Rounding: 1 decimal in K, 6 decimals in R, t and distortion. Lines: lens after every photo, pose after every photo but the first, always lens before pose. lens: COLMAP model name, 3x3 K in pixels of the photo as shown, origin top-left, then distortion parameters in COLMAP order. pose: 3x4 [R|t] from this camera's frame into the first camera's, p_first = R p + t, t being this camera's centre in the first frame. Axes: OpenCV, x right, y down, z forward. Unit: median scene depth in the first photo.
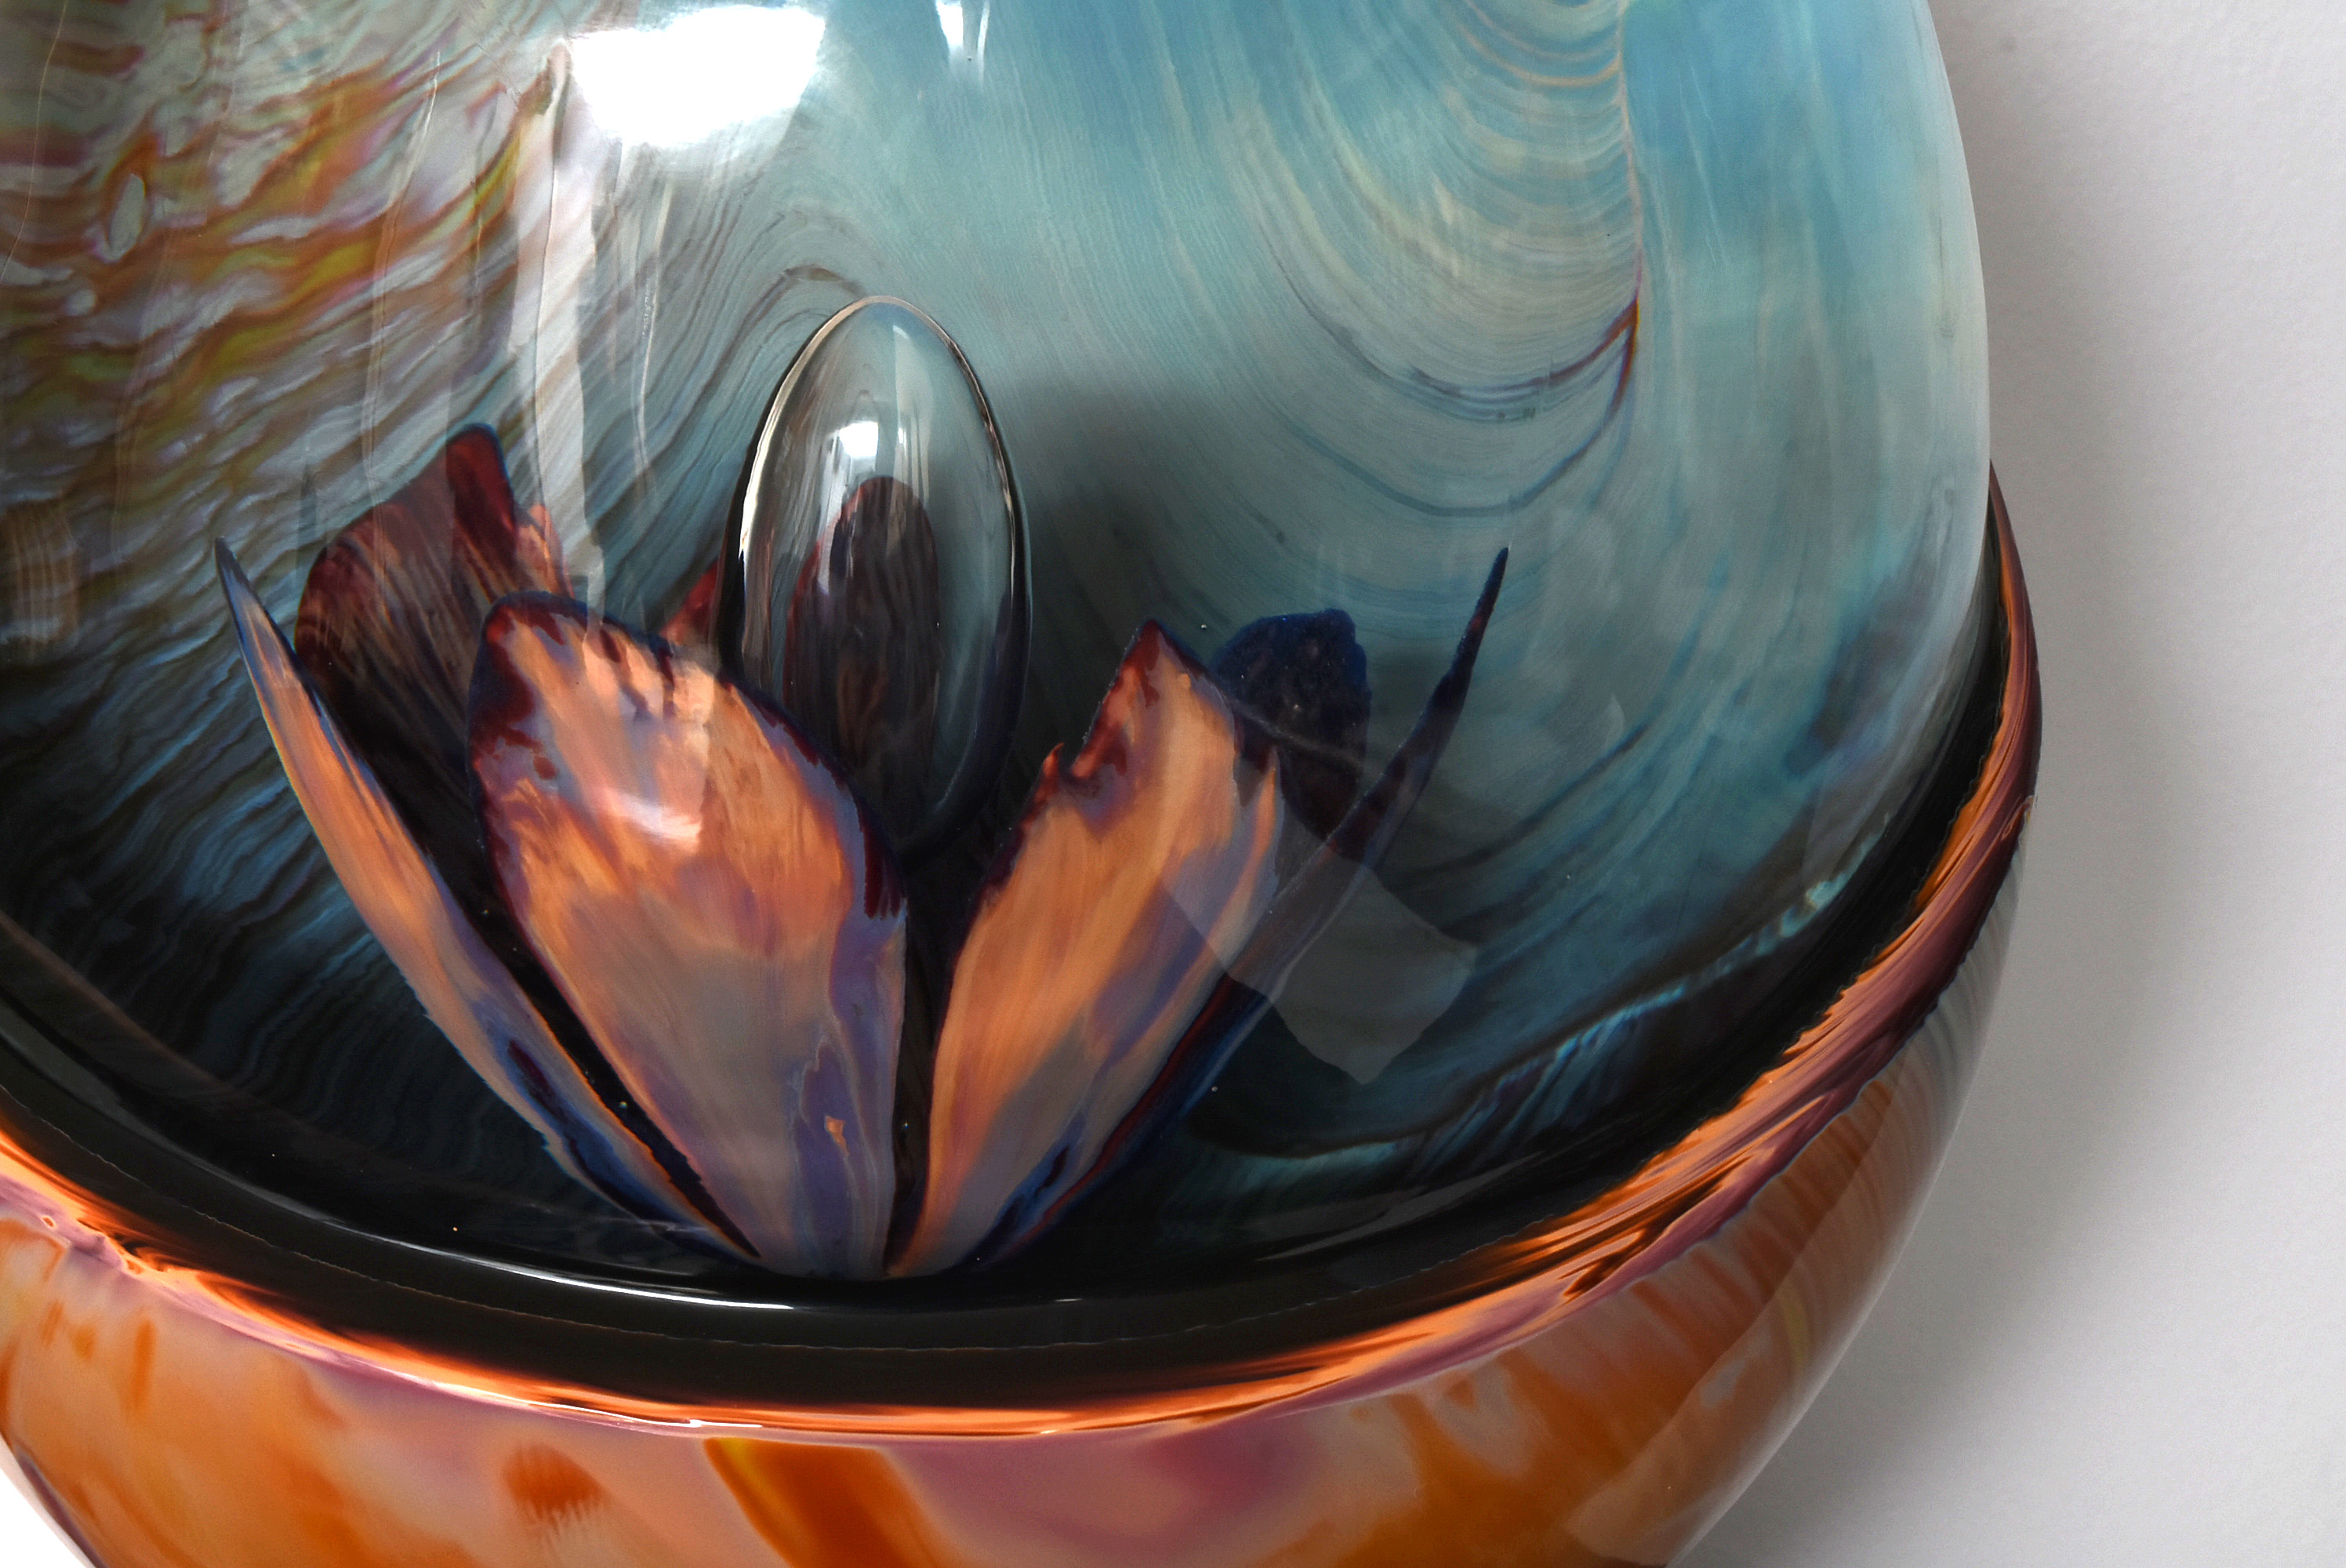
lens RADIAL K [[5230.4, 0, 1173.0], [0, 5230.4, 784.0], [0, 0, 1]] dist [-0.004457, -0.176478]
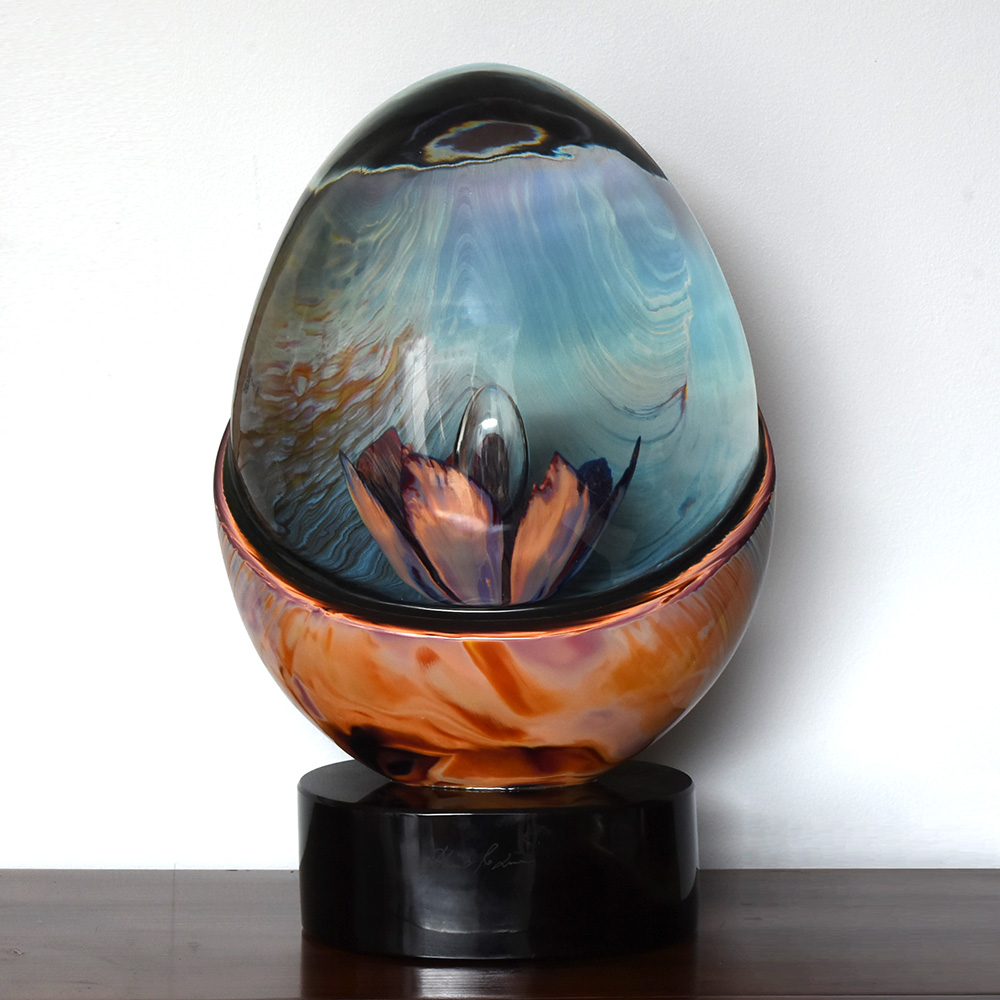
lens RADIAL K [[3439.0, 0, 500.0], [0, 3439.0, 500.0], [0, 0, 1]] dist [0.021142, -0.819587]
pose [[0.997402, -0.054270, -0.047372, 0.080603], [0.047142, 0.988969, -0.140421, 0.396904], [0.054470, 0.137823, 0.988958, -1.773747]]
